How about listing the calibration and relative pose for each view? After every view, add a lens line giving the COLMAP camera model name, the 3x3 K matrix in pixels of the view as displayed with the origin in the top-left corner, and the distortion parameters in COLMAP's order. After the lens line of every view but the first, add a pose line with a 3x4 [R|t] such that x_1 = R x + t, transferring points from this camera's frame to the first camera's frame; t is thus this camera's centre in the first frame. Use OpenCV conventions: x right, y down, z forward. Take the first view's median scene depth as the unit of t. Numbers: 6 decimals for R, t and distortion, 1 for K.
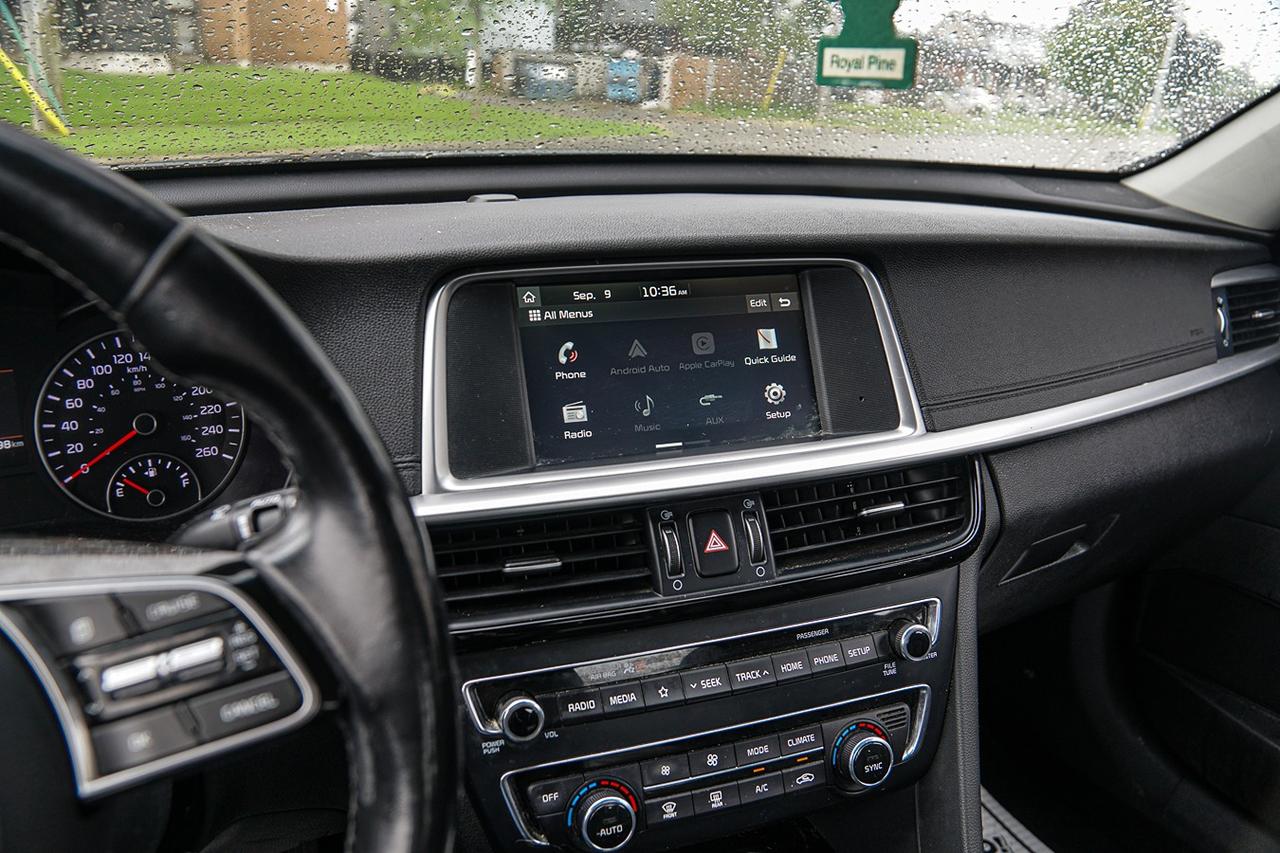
lens RADIAL K [[999.2, 0, 633.6], [0, 999.2, 429.2], [0, 0, 1]] dist [-0.124767, 0.090447]
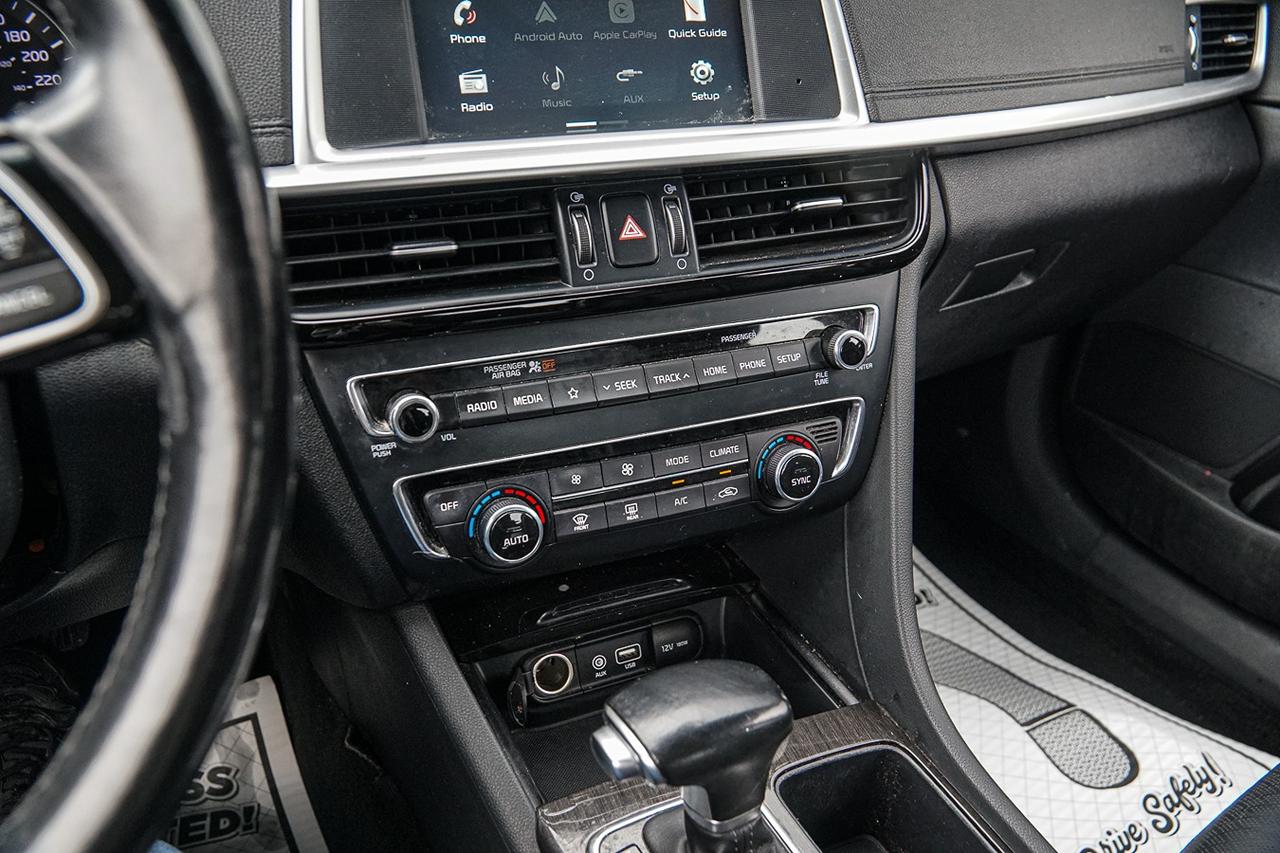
lens RADIAL K [[999.2, 0, 629.9], [0, 999.2, 417.8], [0, 0, 1]] dist [-0.124767, 0.090447]
pose [[0.998506, -0.003038, 0.054555, 0.029545], [-0.007356, 0.981888, 0.189320, 0.104877], [-0.054142, -0.189438, 0.980399, 0.087462]]
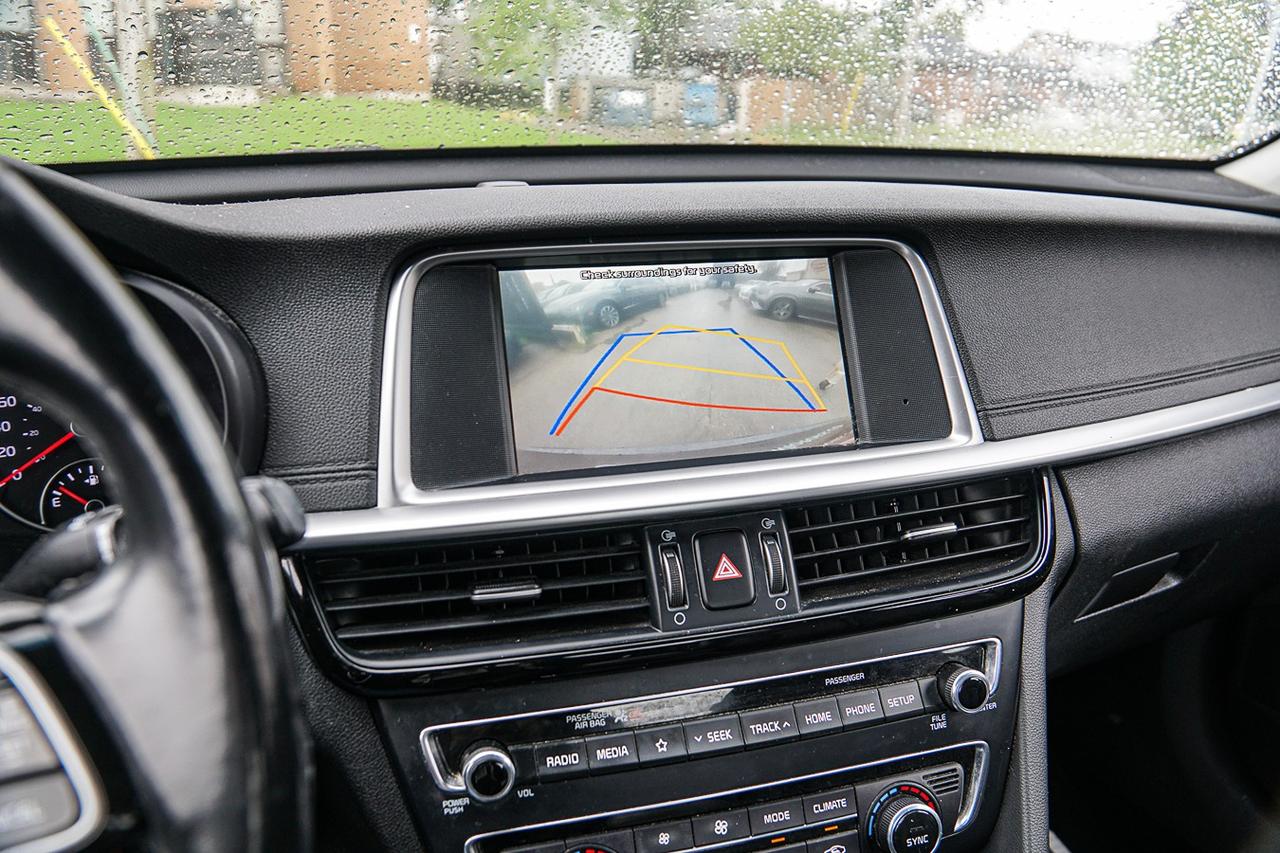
lens RADIAL K [[999.2, 0, 635.9], [0, 999.2, 424.5], [0, 0, 1]] dist [-0.124767, 0.090447]
pose [[0.997113, 0.003235, -0.075864, 0.065661], [-0.005437, 0.999569, -0.028833, 0.015442], [0.075738, 0.029162, 0.996701, 0.141806]]
